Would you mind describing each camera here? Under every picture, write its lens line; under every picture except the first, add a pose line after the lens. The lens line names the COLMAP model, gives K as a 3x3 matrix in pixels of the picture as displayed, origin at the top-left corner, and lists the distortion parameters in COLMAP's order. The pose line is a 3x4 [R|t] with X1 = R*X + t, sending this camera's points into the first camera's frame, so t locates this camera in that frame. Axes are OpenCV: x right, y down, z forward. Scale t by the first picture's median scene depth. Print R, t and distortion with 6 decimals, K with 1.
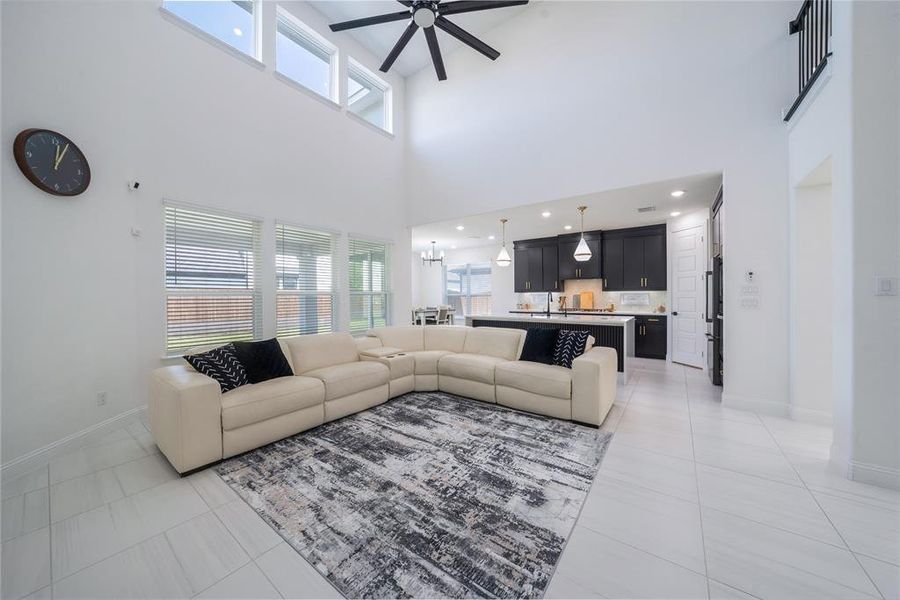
lens RADIAL K [[316.4, 0, 454.5], [0, 316.4, 296.2], [0, 0, 1]] dist [-0.029168, 0.007387]
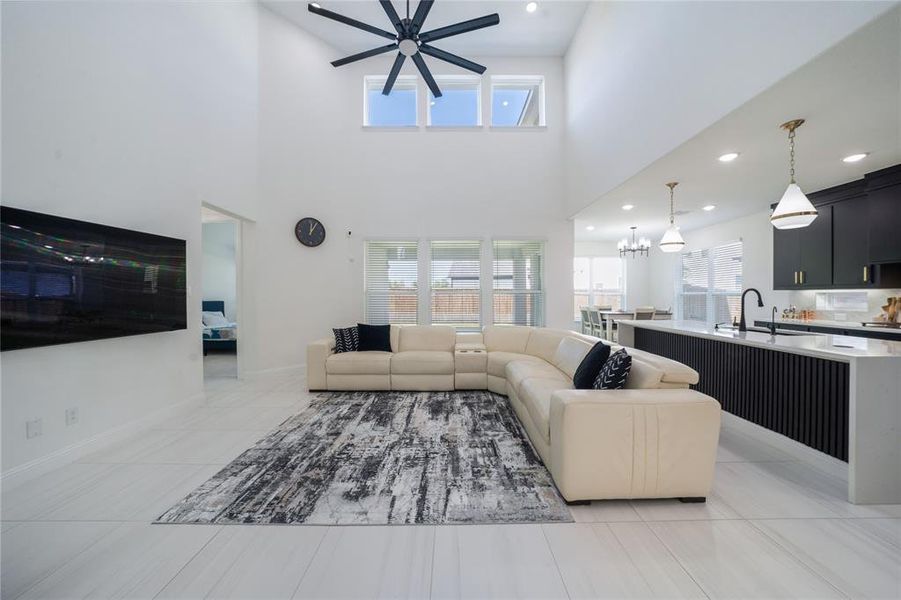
lens RADIAL K [[316.7, 0, 455.0], [0, 316.7, 296.2], [0, 0, 1]] dist [-0.029168, 0.007387]
pose [[0.575517, 0.008321, -0.817747, 1.035583], [-0.001409, 0.999957, 0.009184, -0.013377], [0.817789, -0.004134, 0.575504, 0.543915]]
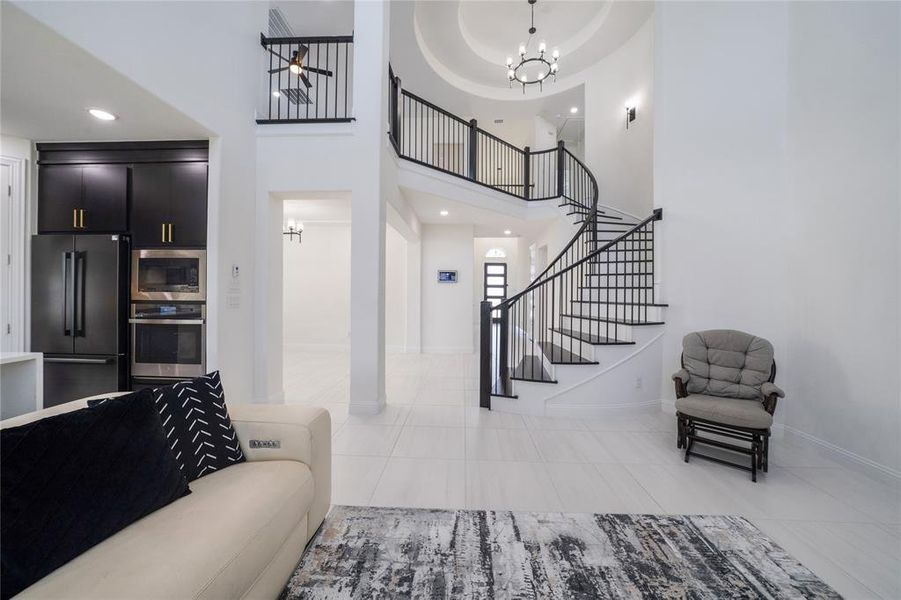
lens RADIAL K [[316.7, 0, 455.0], [0, 316.7, 296.2], [0, 0, 1]] dist [-0.029168, 0.007387]
pose [[-0.545656, -0.010622, 0.837942, -0.203742], [-0.003844, 0.999941, 0.010172, -0.008462], [-0.838000, 0.002330, -0.545665, 1.362436]]
